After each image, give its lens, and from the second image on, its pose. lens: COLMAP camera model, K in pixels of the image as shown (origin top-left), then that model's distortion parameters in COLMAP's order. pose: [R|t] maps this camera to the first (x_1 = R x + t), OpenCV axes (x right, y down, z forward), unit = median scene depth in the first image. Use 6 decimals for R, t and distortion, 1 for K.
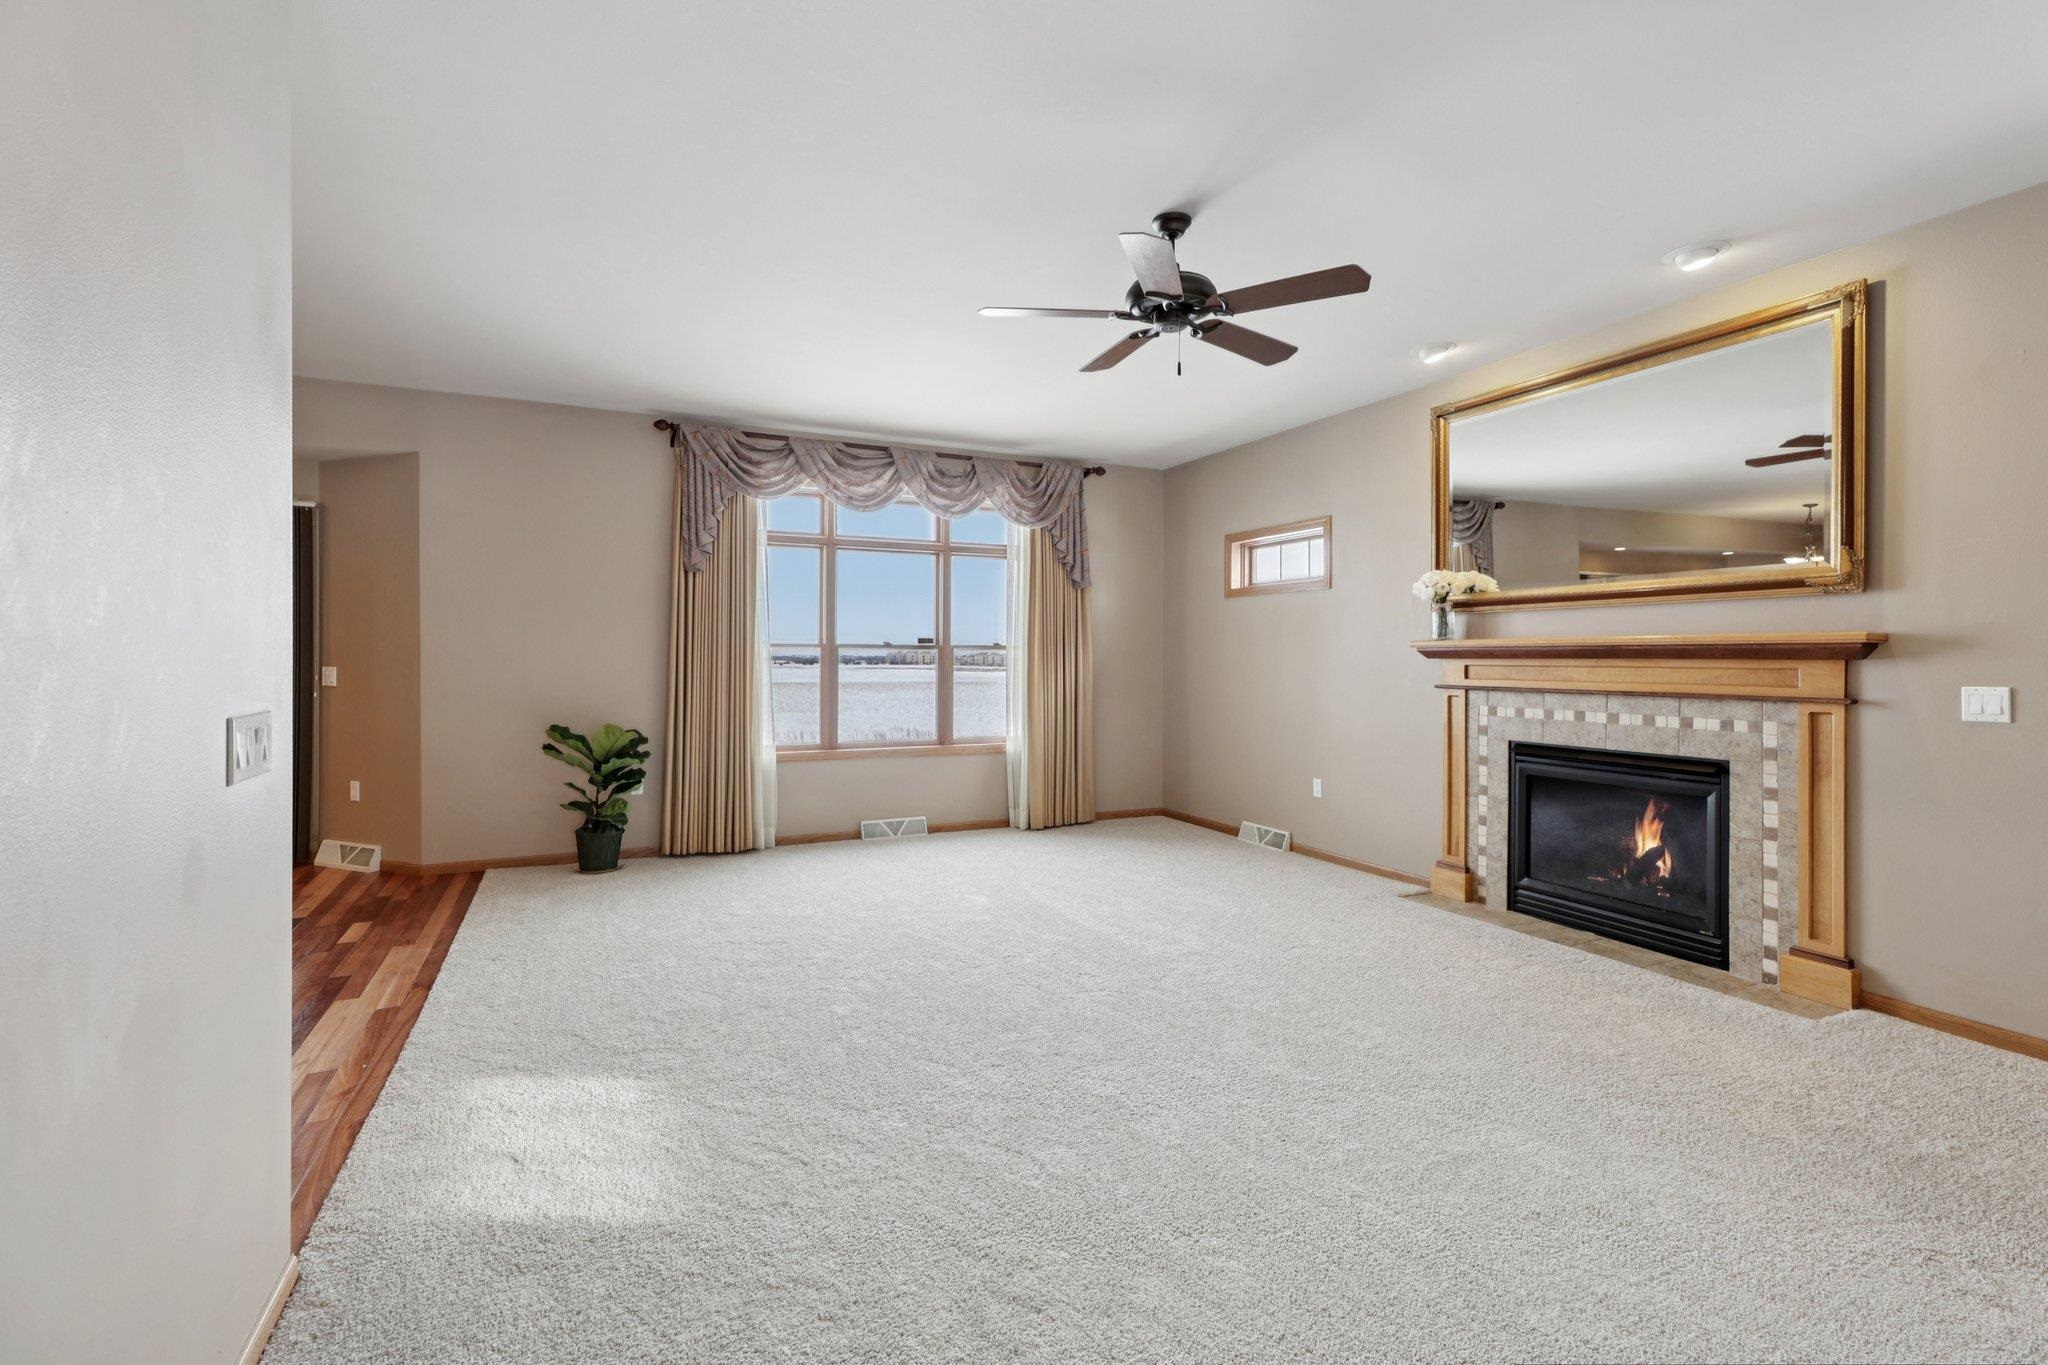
lens RADIAL K [[930.4, 0, 1024.4], [0, 930.4, 657.4], [0, 0, 1]] dist [0.003663, 0.000688]
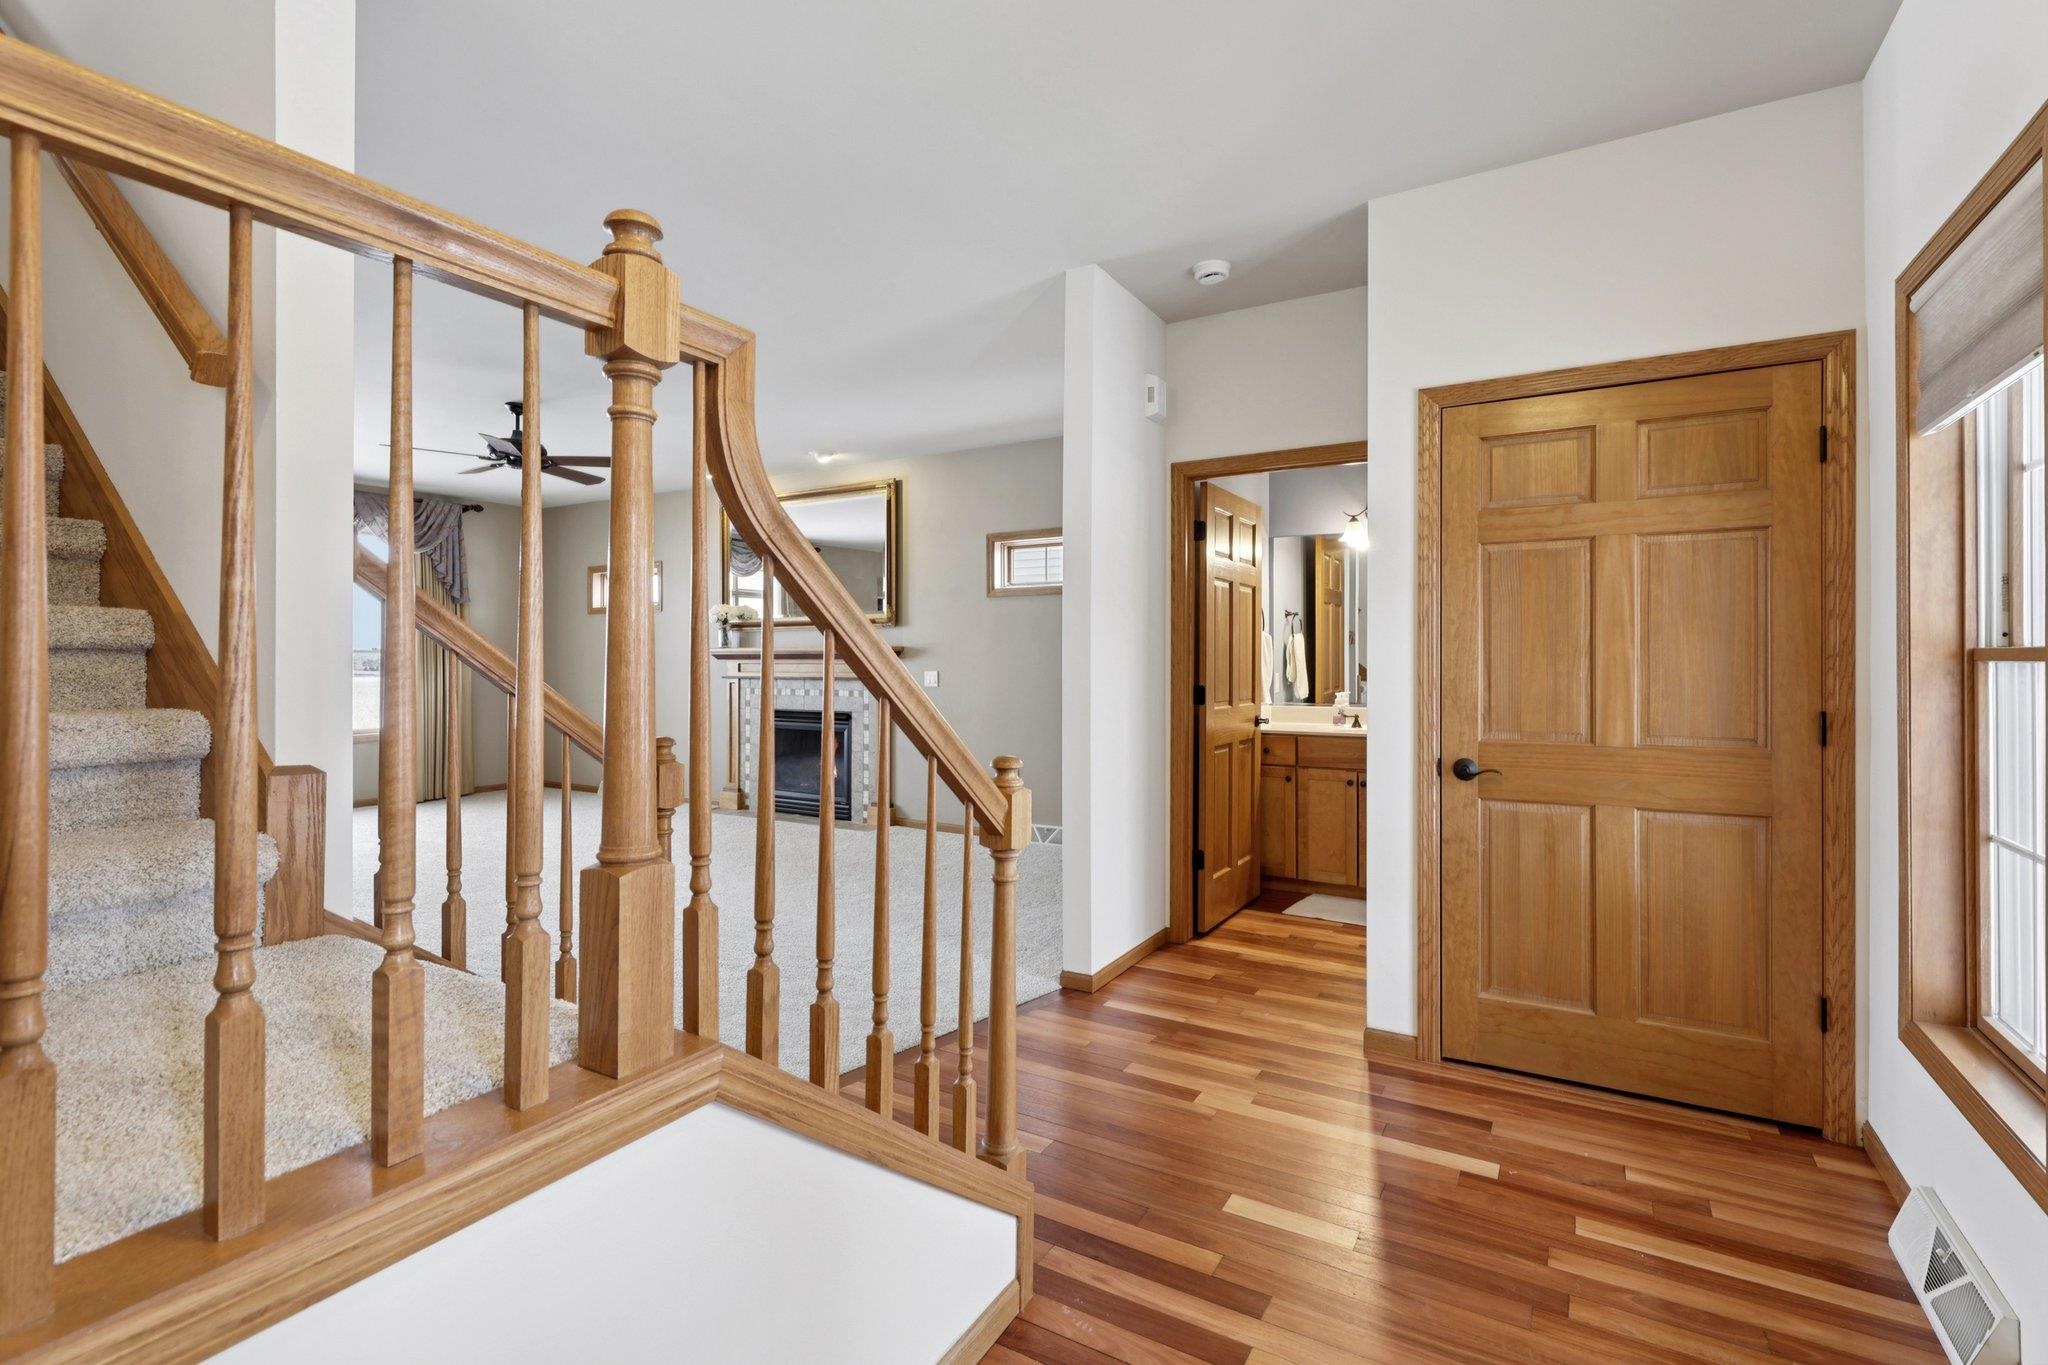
lens RADIAL K [[930.4, 0, 1031.5], [0, 930.4, 651.6], [0, 0, 1]] dist [0.003663, 0.000688]
pose [[0.822447, -0.001447, 0.568840, -0.022885], [0.004907, 0.999978, -0.004551, -0.002353], [-0.568820, 0.006534, 0.822436, -0.538232]]
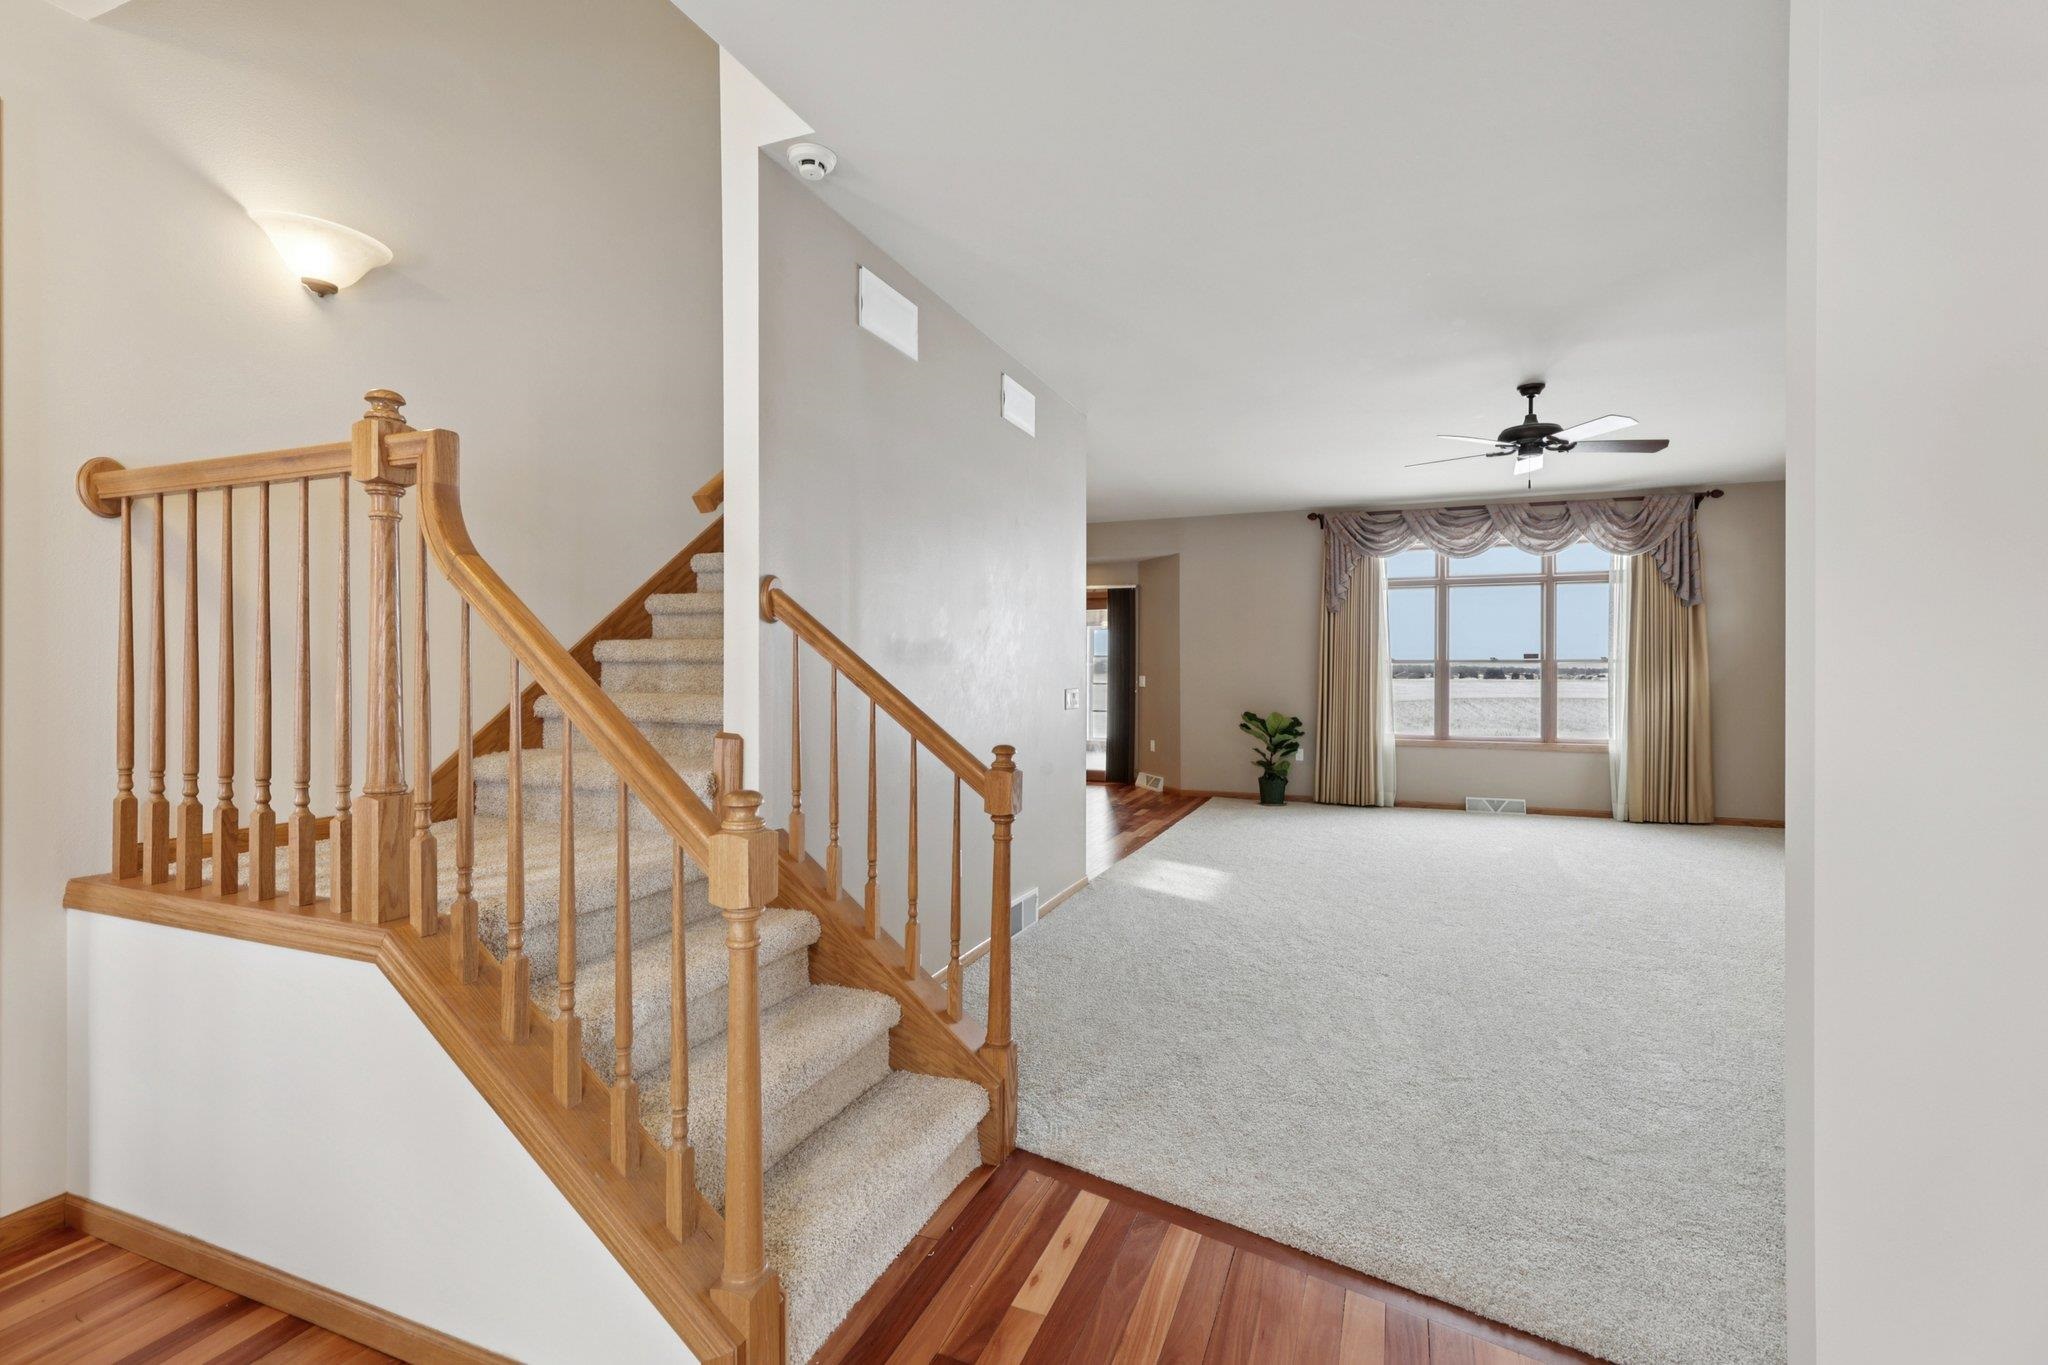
lens RADIAL K [[930.4, 0, 1020.7], [0, 930.4, 665.7], [0, 0, 1]] dist [0.003663, 0.000688]
pose [[0.675643, -0.004709, -0.737214, 0.413527], [0.001756, 0.999987, -0.004778, -0.001140], [0.737227, 0.001933, 0.675643, -0.377472]]
